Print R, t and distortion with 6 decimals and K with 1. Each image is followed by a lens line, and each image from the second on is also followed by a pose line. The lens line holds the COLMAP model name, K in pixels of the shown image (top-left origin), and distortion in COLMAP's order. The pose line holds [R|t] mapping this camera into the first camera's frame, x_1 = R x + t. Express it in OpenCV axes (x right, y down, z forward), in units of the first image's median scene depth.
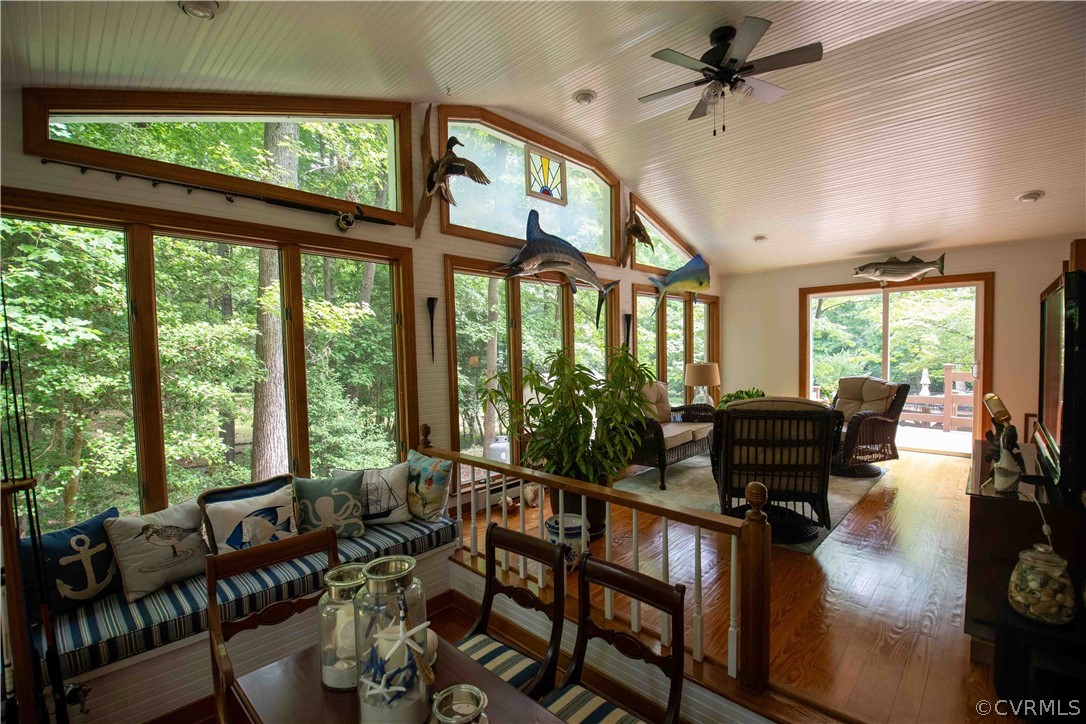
lens RADIAL K [[481.5, 0, 545.5], [0, 481.5, 373.5], [0, 0, 1]] dist [0.012180, -0.021882]
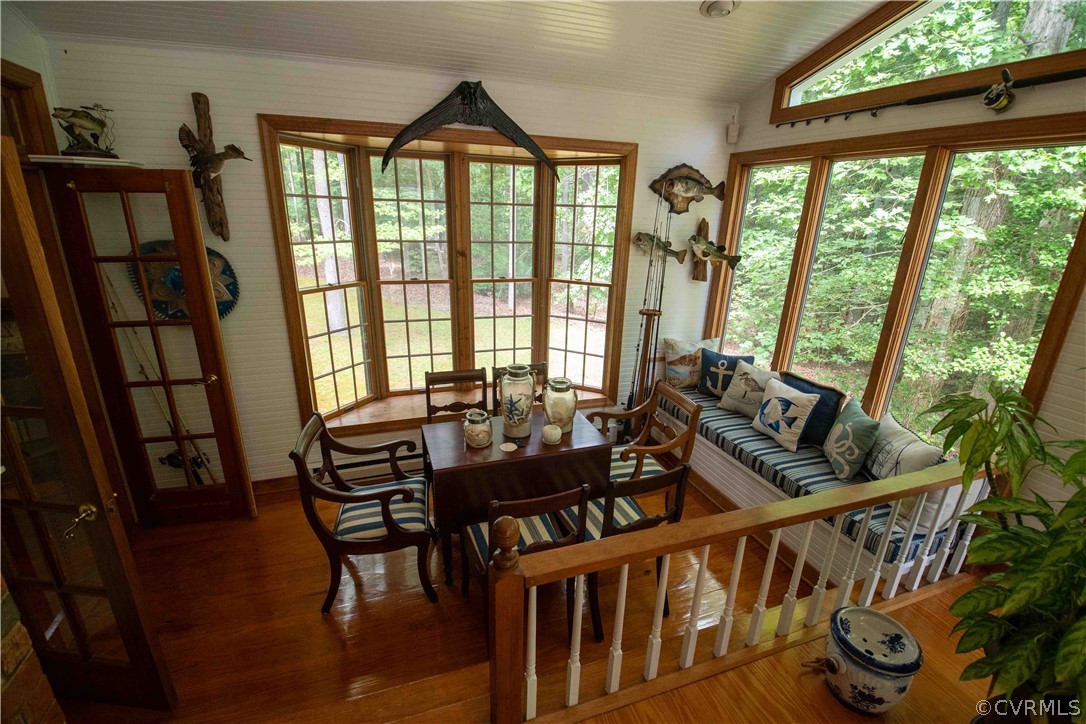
lens RADIAL K [[481.5, 0, 545.5], [0, 481.5, 373.5], [0, 0, 1]] dist [0.012180, -0.021882]
pose [[-0.460515, 0.290631, -0.838725, 0.627092], [-0.058075, 0.932991, 0.355183, -0.159189], [0.885750, 0.212276, -0.412778, 0.853194]]
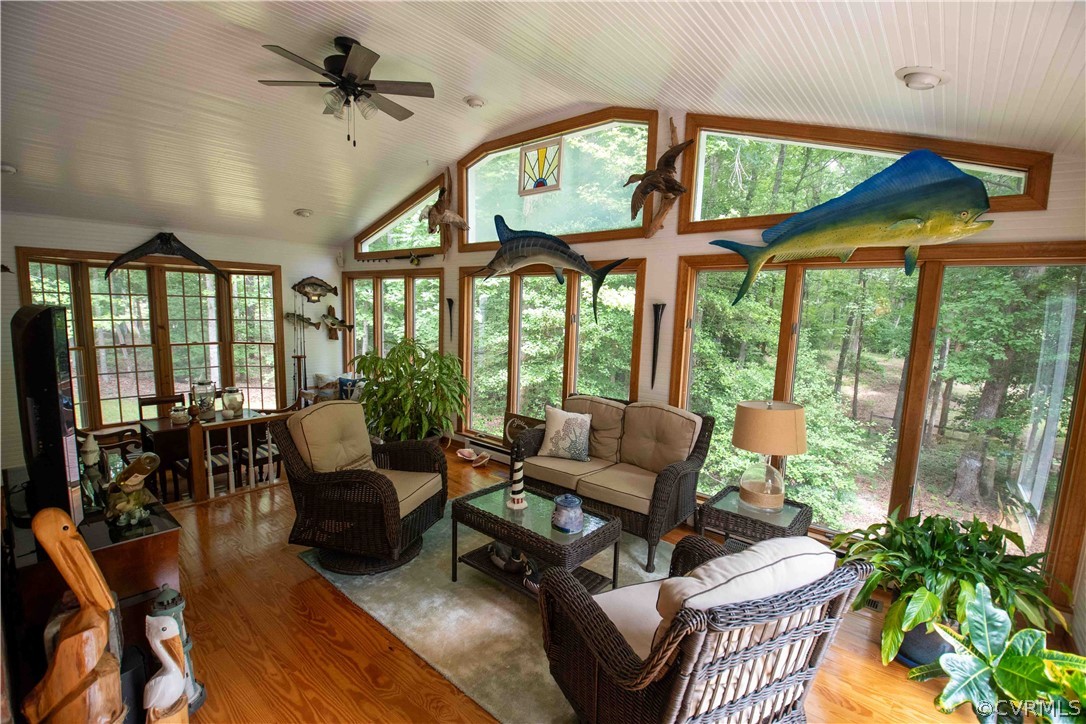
lens RADIAL K [[481.5, 0, 545.5], [0, 481.5, 373.5], [0, 0, 1]] dist [0.012180, -0.021882]
pose [[0.057769, 0.157148, -0.985884, 1.650128], [-0.076120, 0.985352, 0.152603, -0.223336], [0.995424, 0.066230, 0.068885, 1.518663]]
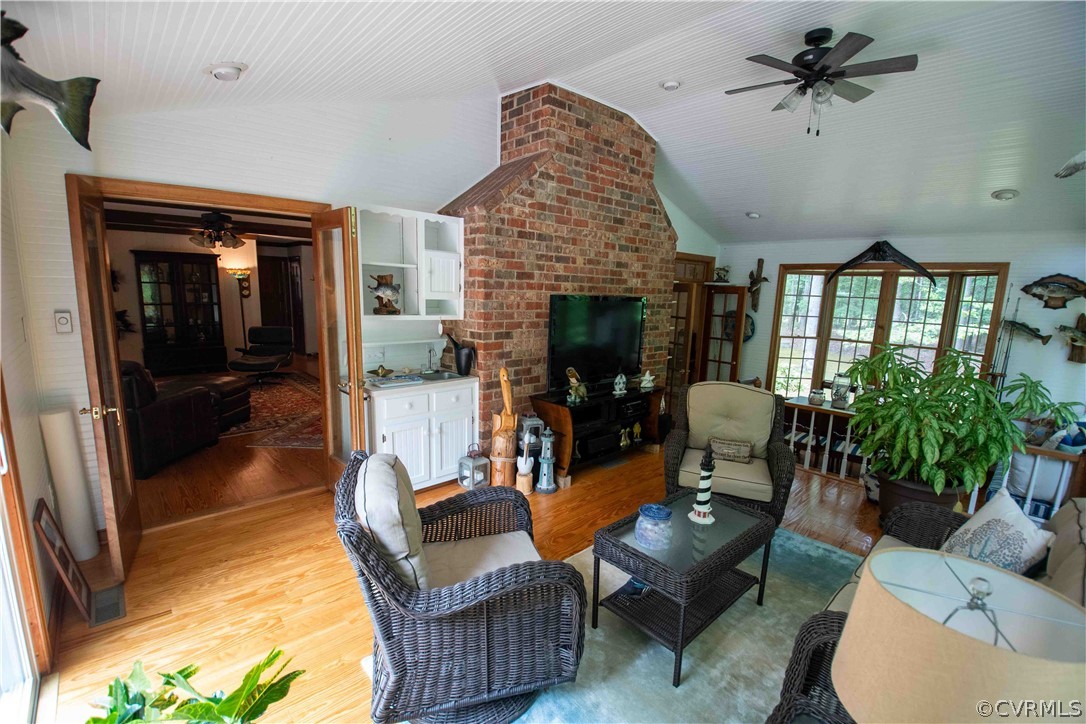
lens RADIAL K [[481.5, 0, 545.5], [0, 481.5, 373.5], [0, 0, 1]] dist [0.012180, -0.021882]
pose [[-0.997349, -0.023878, 0.068744, 0.927822], [-0.008384, 0.976048, 0.217396, -0.248157], [-0.072289, 0.216243, -0.973660, 2.378069]]
